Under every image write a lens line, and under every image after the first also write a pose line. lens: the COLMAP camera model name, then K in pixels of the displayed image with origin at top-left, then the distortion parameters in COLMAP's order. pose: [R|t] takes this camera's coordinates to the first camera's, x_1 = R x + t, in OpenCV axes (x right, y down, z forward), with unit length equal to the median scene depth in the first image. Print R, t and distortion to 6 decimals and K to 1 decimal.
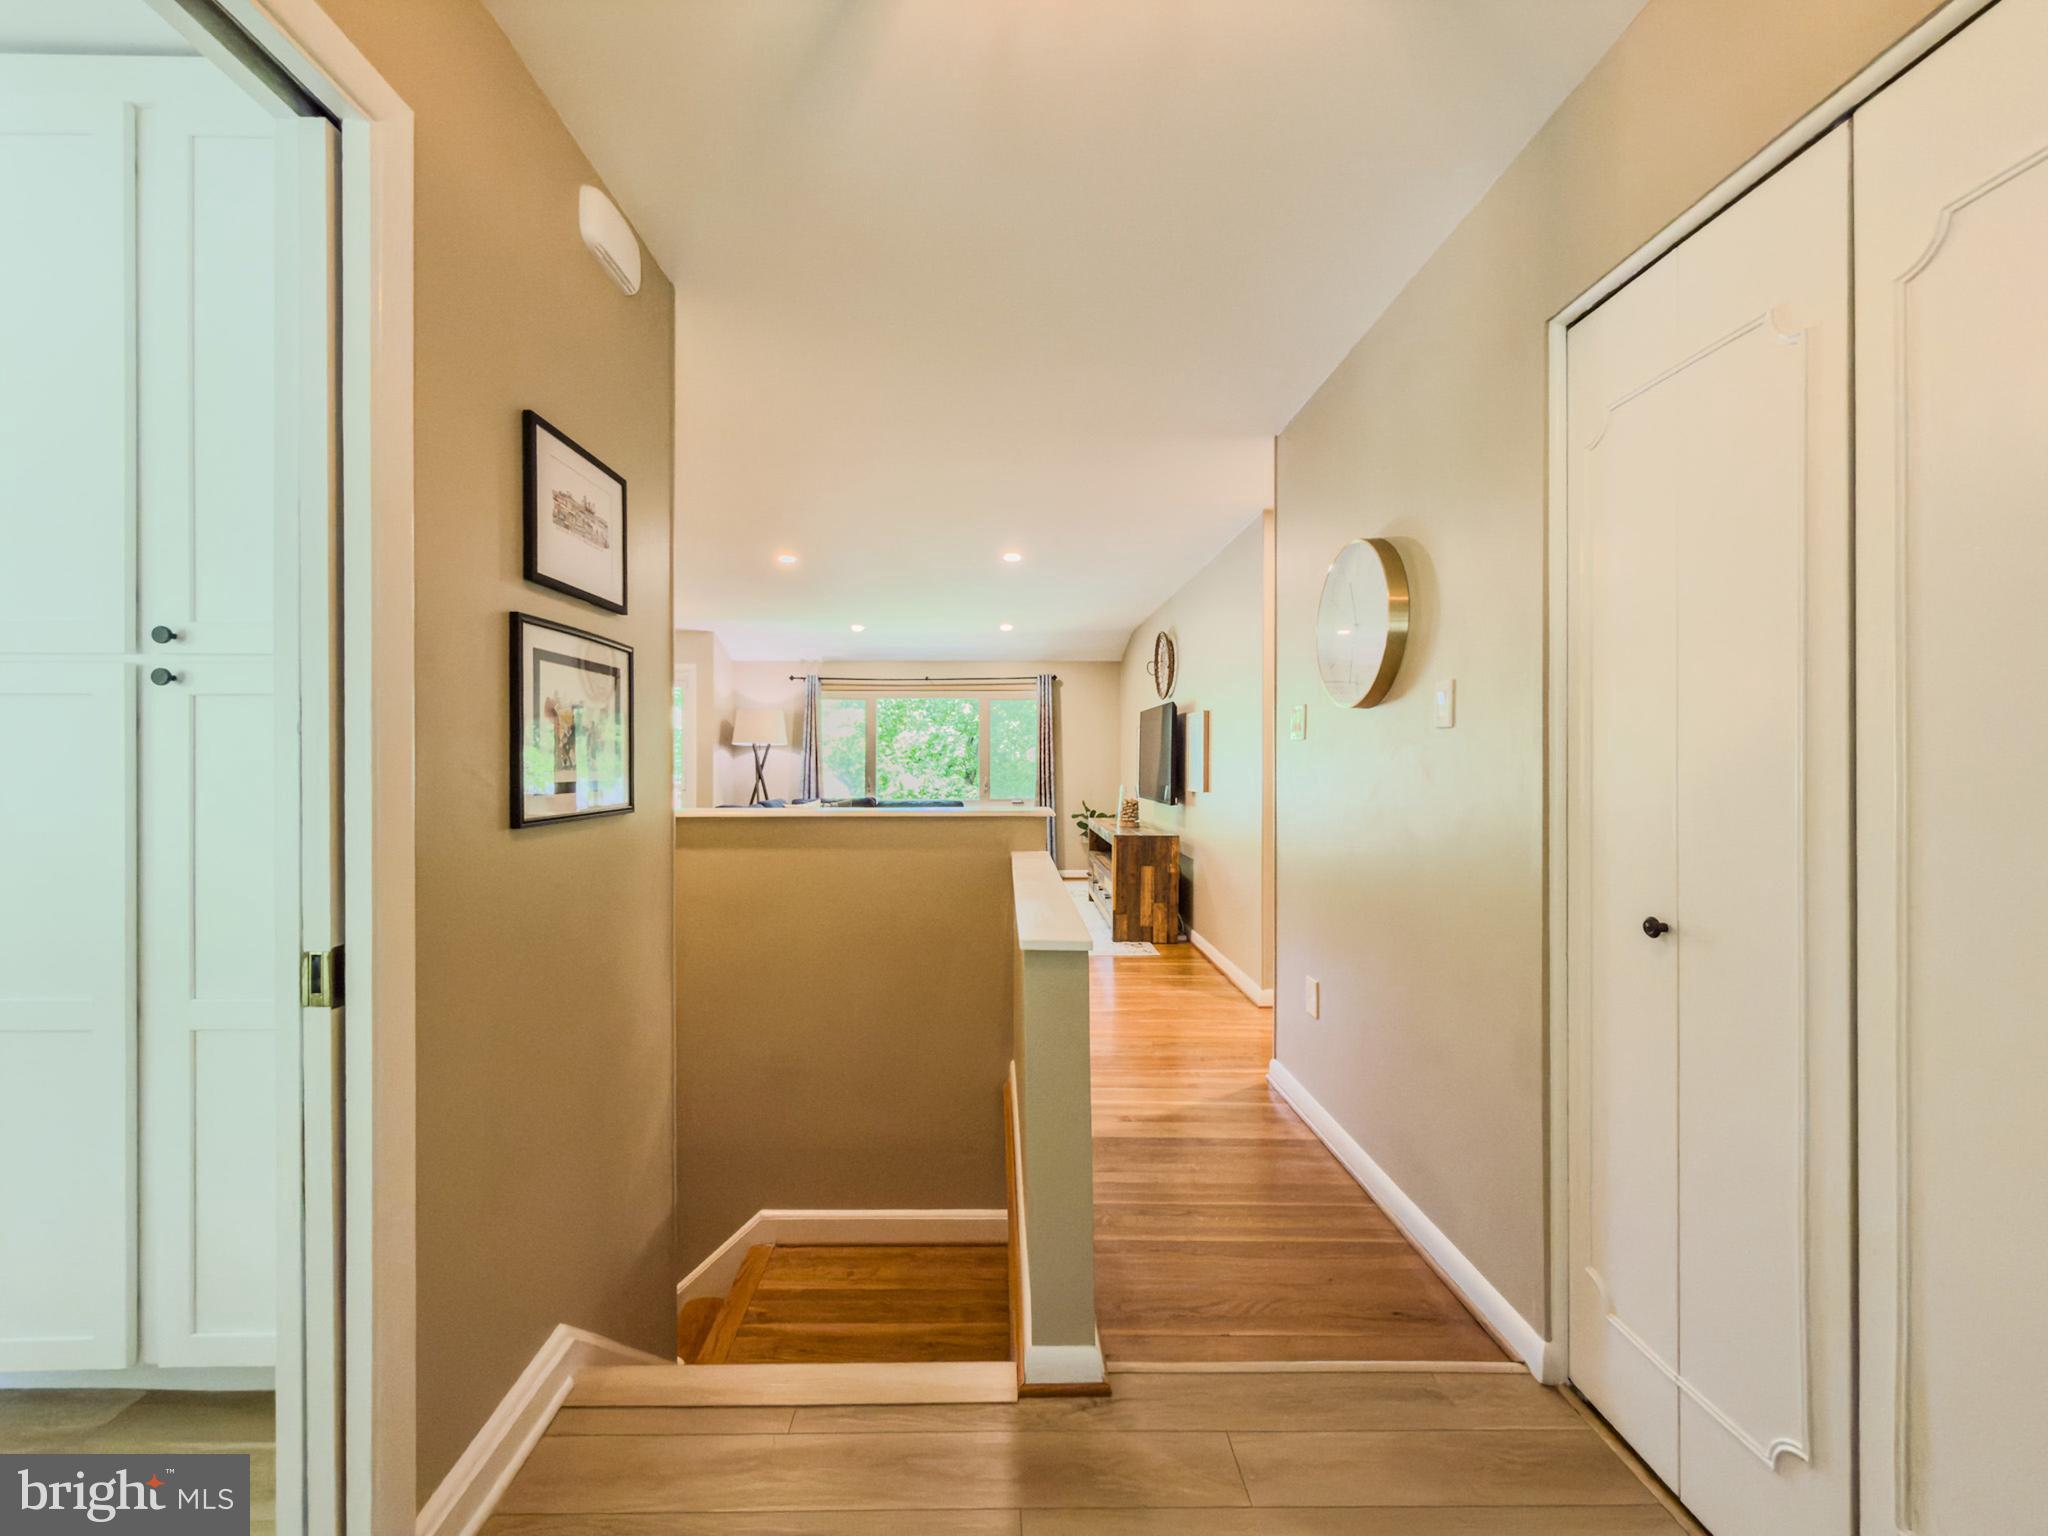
lens RADIAL K [[838.7, 0, 1023.3], [0, 838.7, 762.6], [0, 0, 1]] dist [-0.005845, -0.000227]
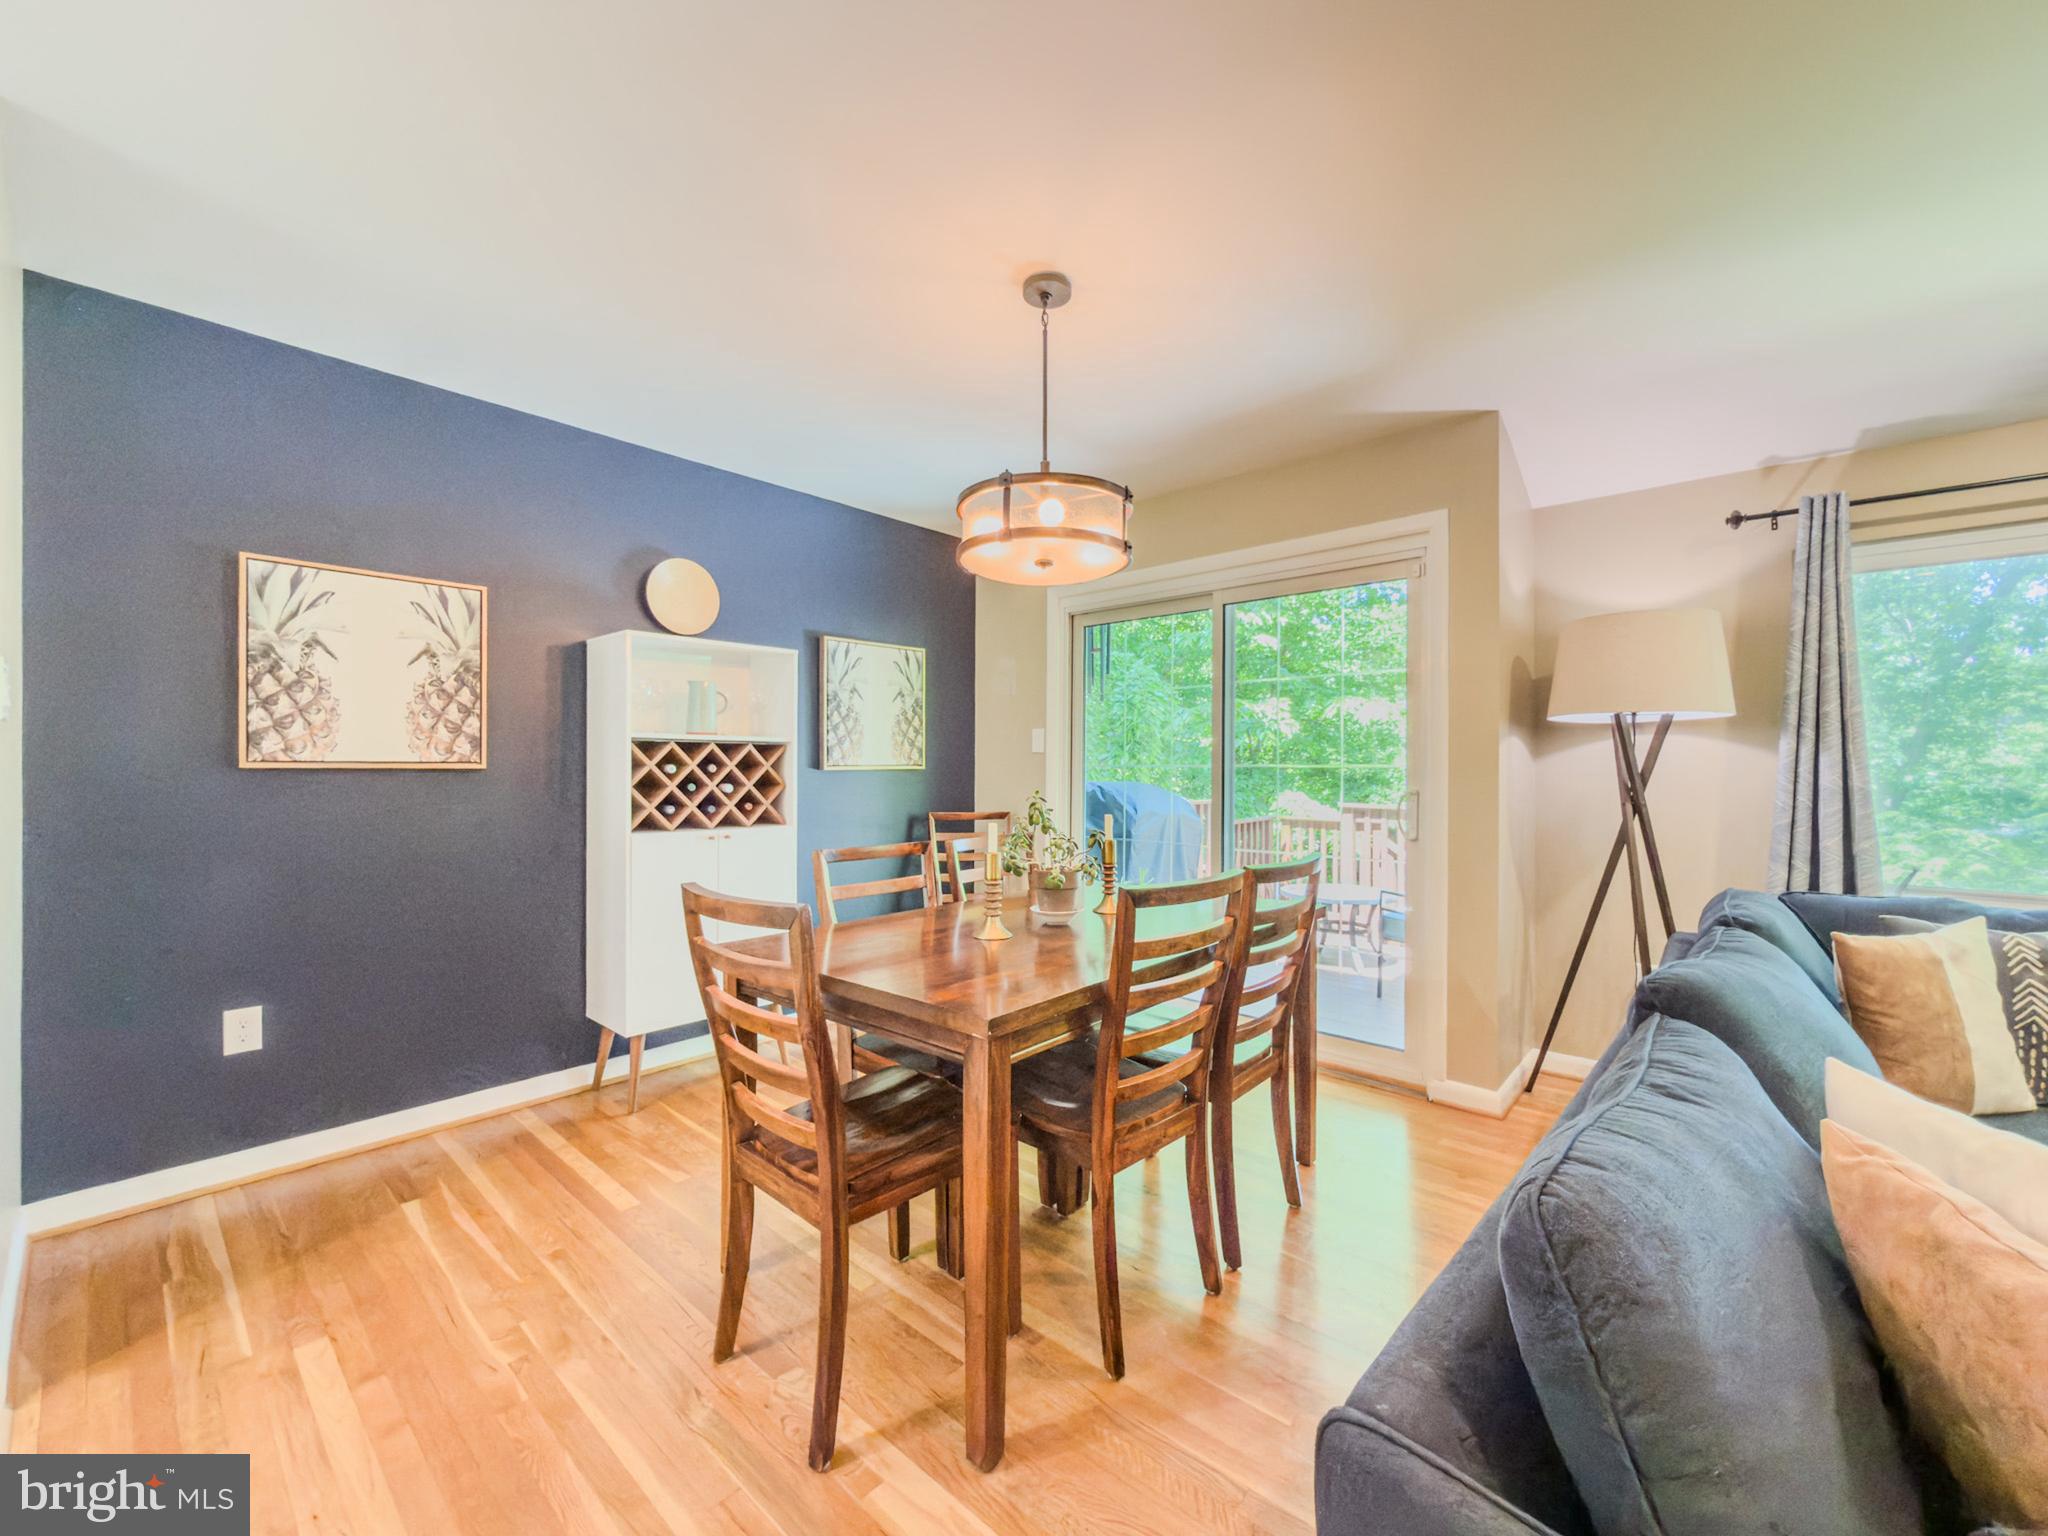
lens RADIAL K [[838.7, 0, 1001.6], [0, 838.7, 769.2], [0, 0, 1]] dist [-0.005845, -0.000227]
pose [[0.707969, 0.000774, -0.706243, -0.250388], [-0.003103, 0.999993, -0.002015, 0.000778], [0.706237, 0.003618, 0.707967, 0.557967]]
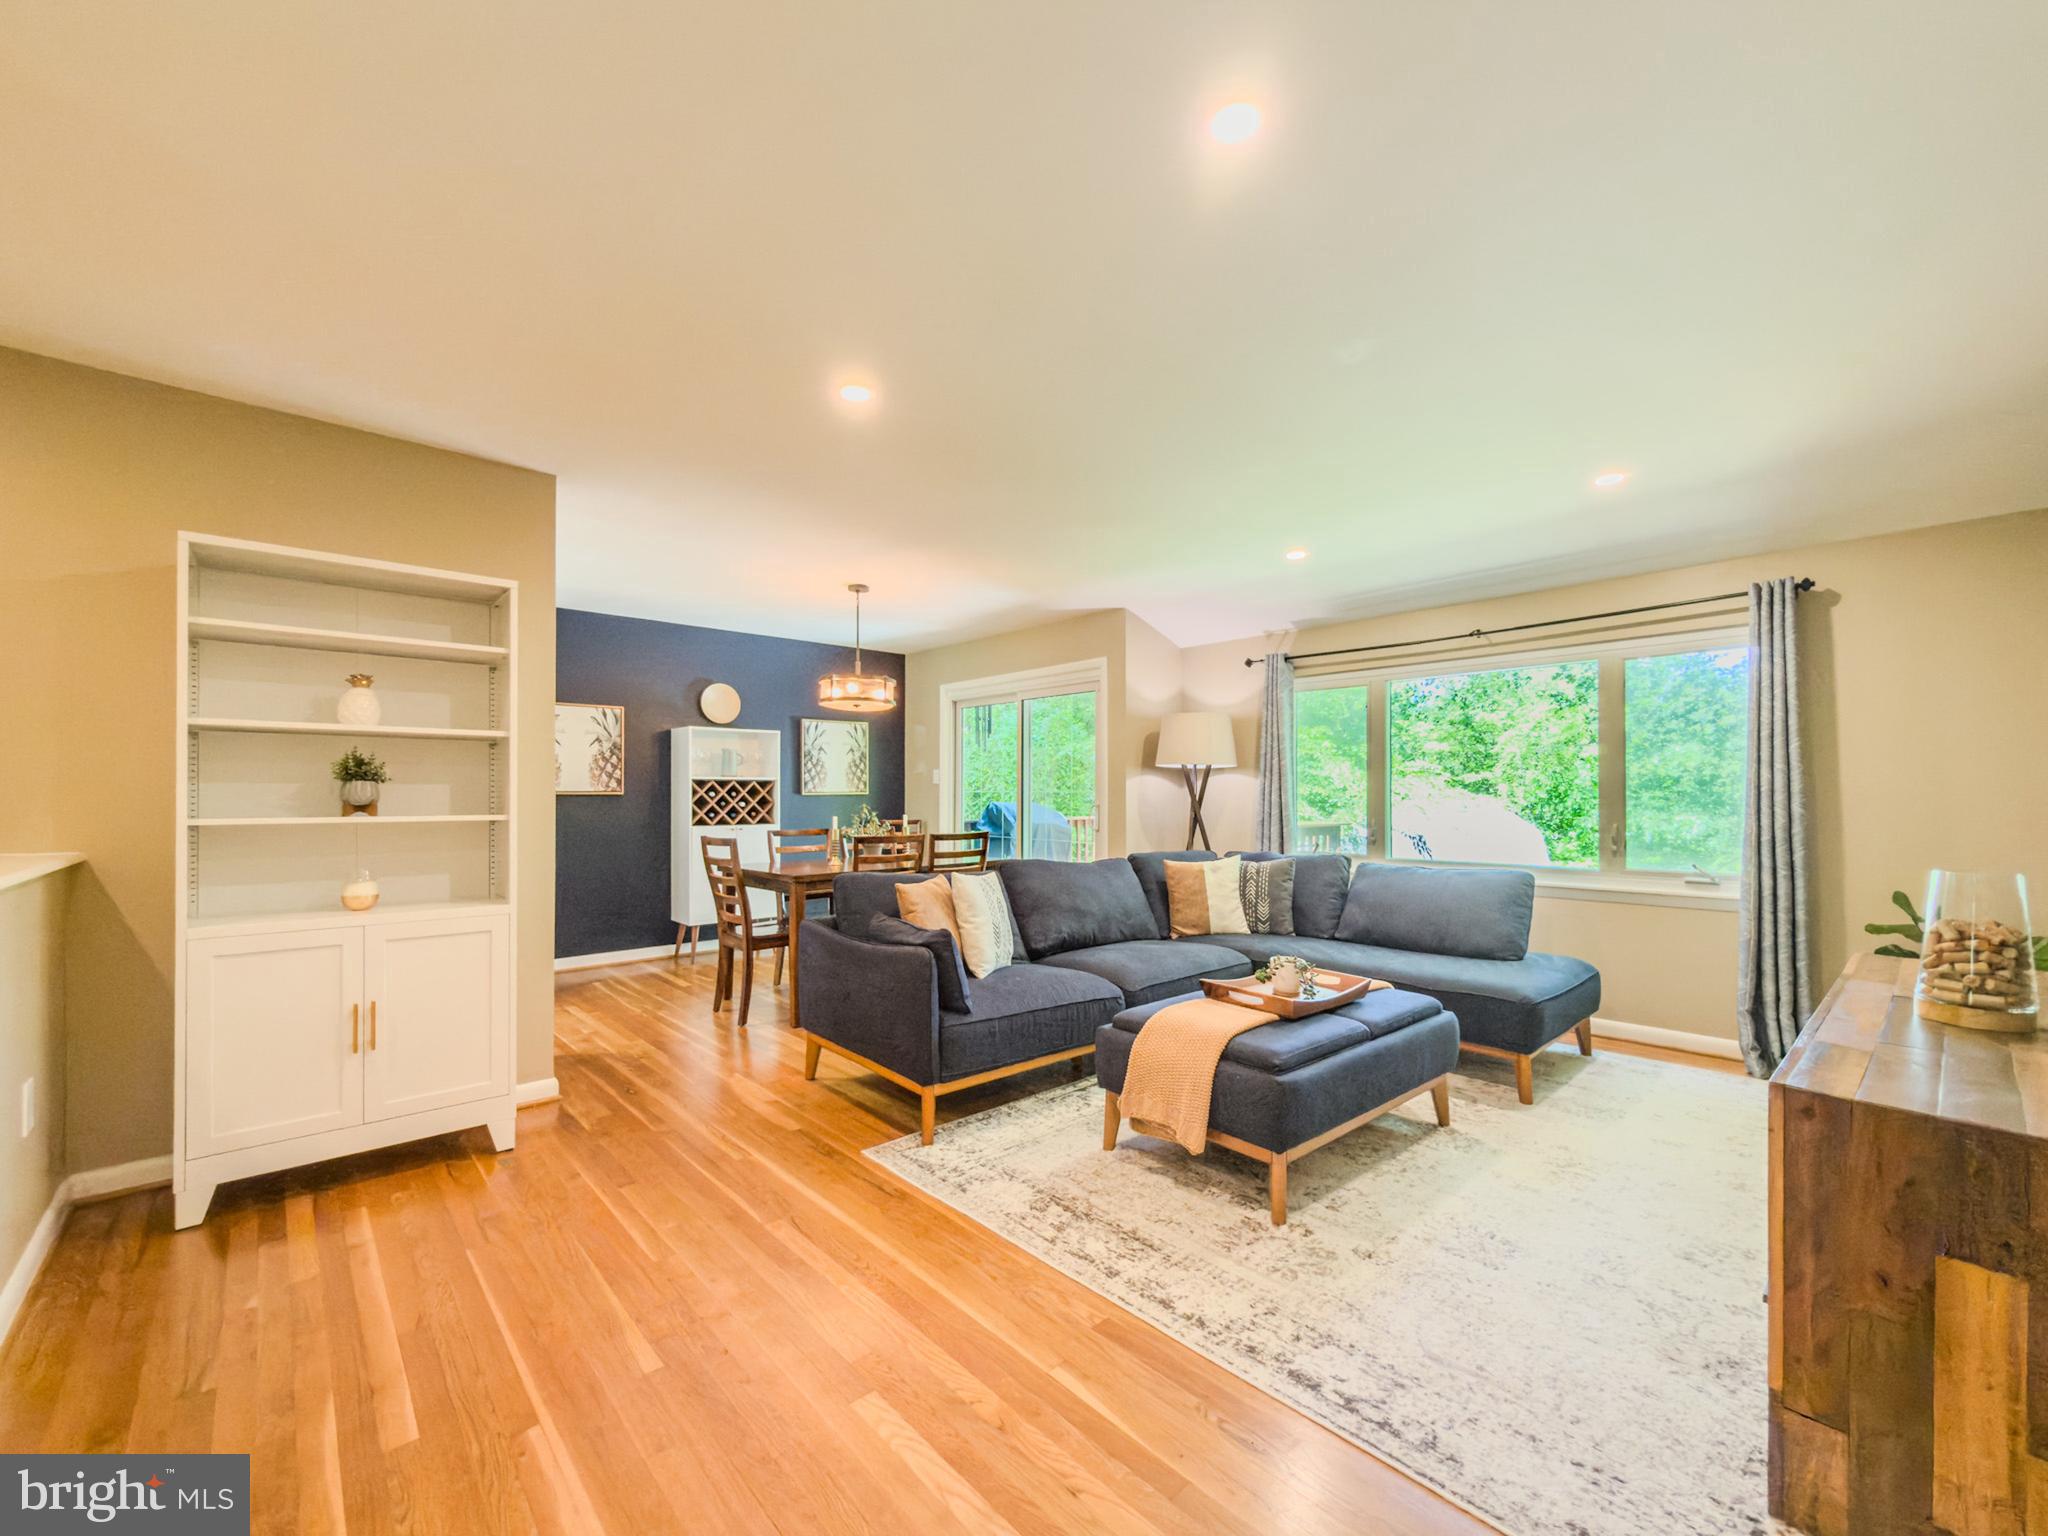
lens RADIAL K [[838.7, 0, 1016.1], [0, 838.7, 793.8], [0, 0, 1]] dist [-0.005845, -0.000227]
pose [[0.647634, -0.002211, -0.761948, 0.100252], [-0.000597, 0.999994, -0.003409, 0.002146], [0.761951, 0.002662, 0.647629, 0.449388]]
